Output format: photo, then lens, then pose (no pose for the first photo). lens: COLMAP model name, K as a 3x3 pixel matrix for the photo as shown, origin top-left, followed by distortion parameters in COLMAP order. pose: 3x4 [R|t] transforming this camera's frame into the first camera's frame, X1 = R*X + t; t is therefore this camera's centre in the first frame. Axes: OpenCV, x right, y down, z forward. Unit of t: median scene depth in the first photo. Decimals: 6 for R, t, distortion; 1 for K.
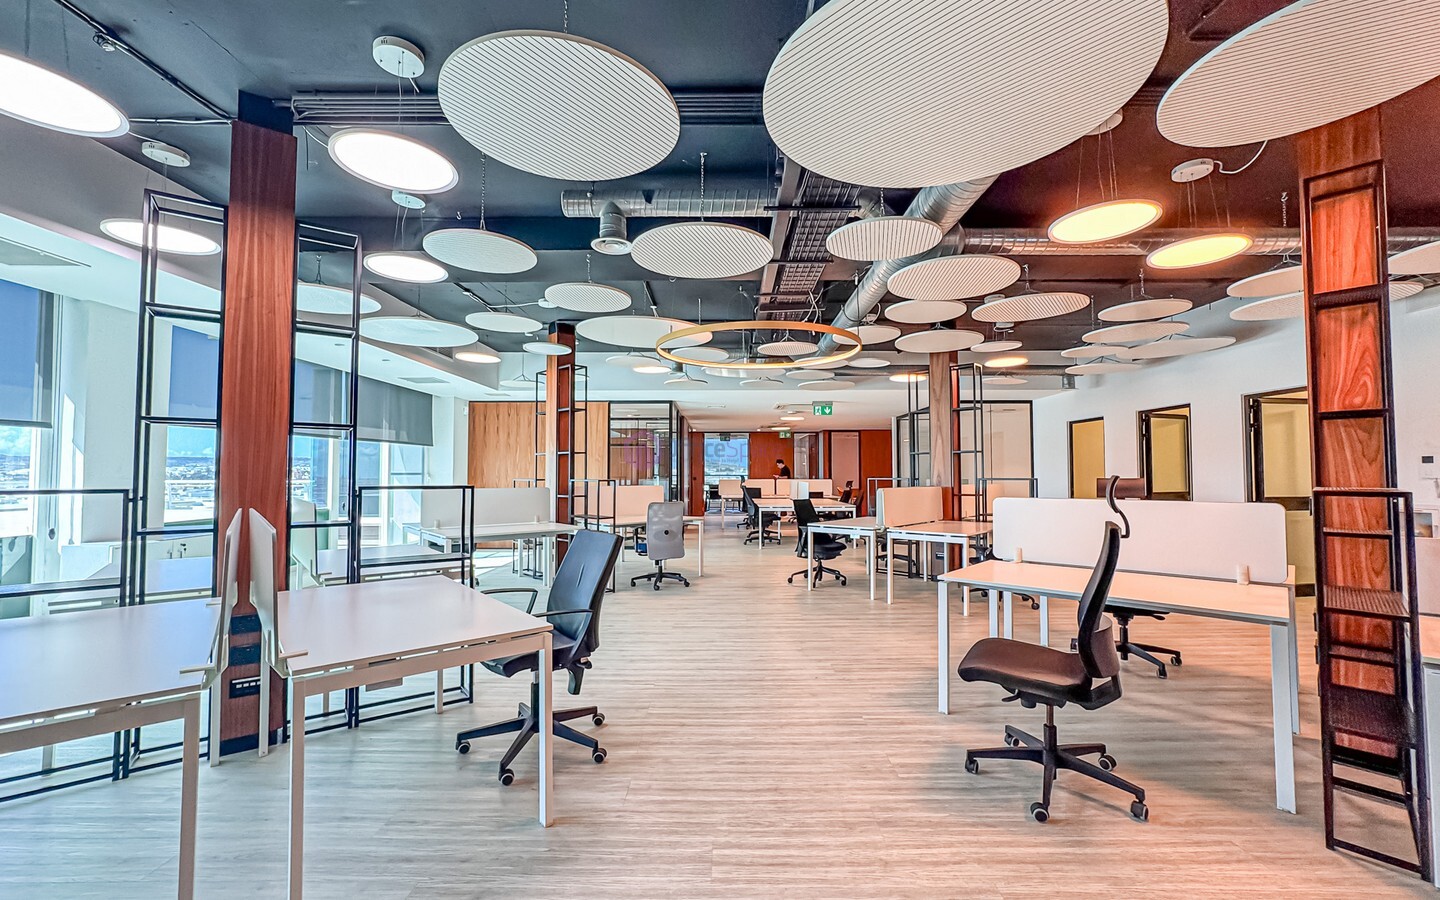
lens RADIAL K [[582.3, 0, 722.3], [0, 582.3, 451.9], [0, 0, 1]] dist [-0.036614, 0.016068]
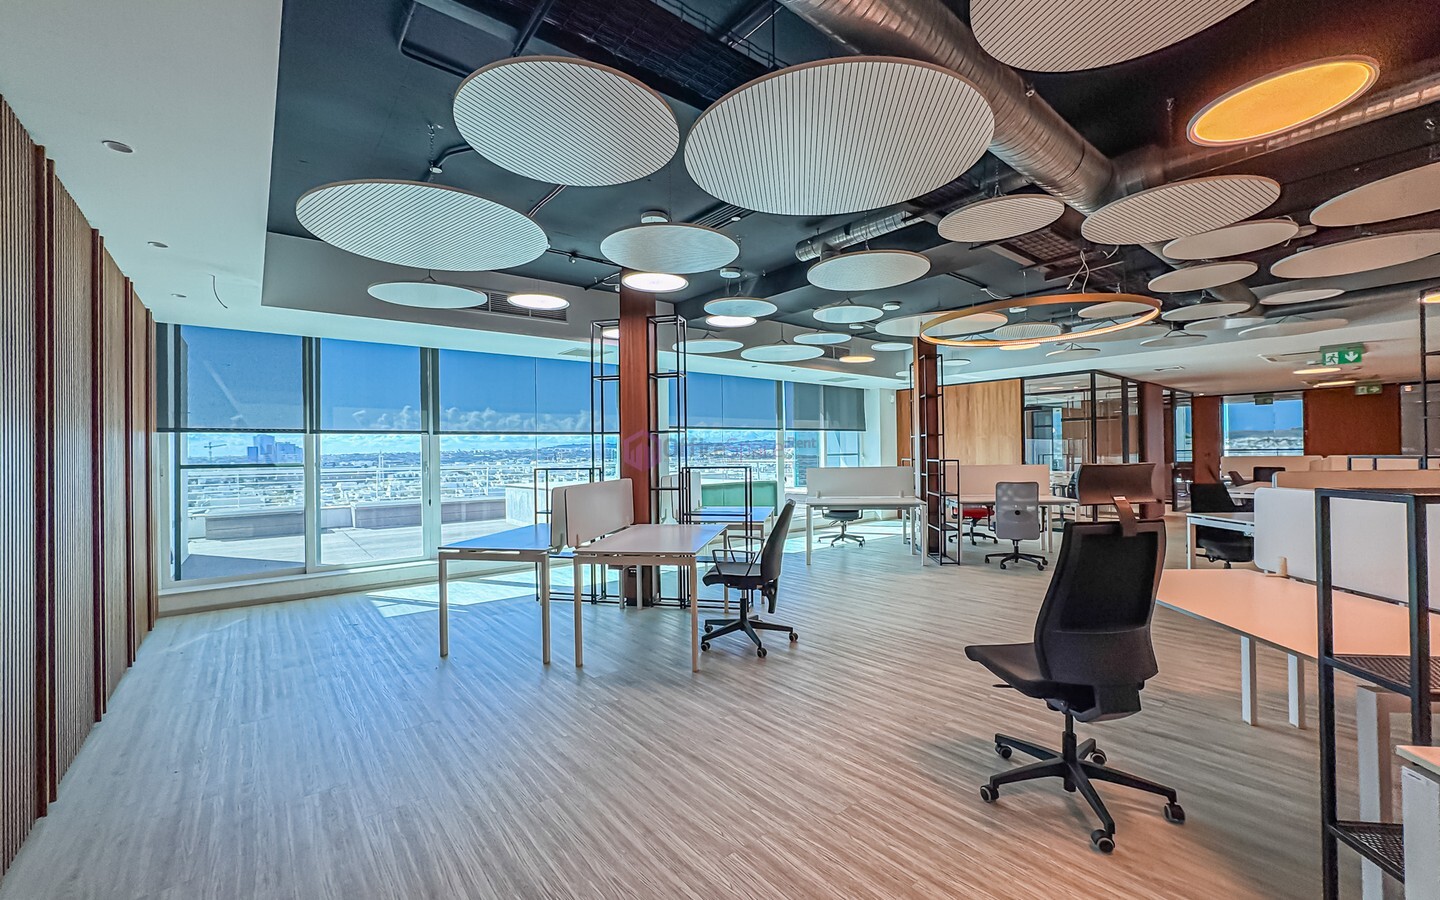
lens RADIAL K [[582.3, 0, 722.3], [0, 582.3, 451.9], [0, 0, 1]] dist [-0.036614, 0.016068]
pose [[0.628947, -0.010799, -0.777373, 0.348680], [0.043411, 0.998831, 0.021247, -0.006868], [0.776235, -0.047110, 0.628681, 0.004765]]
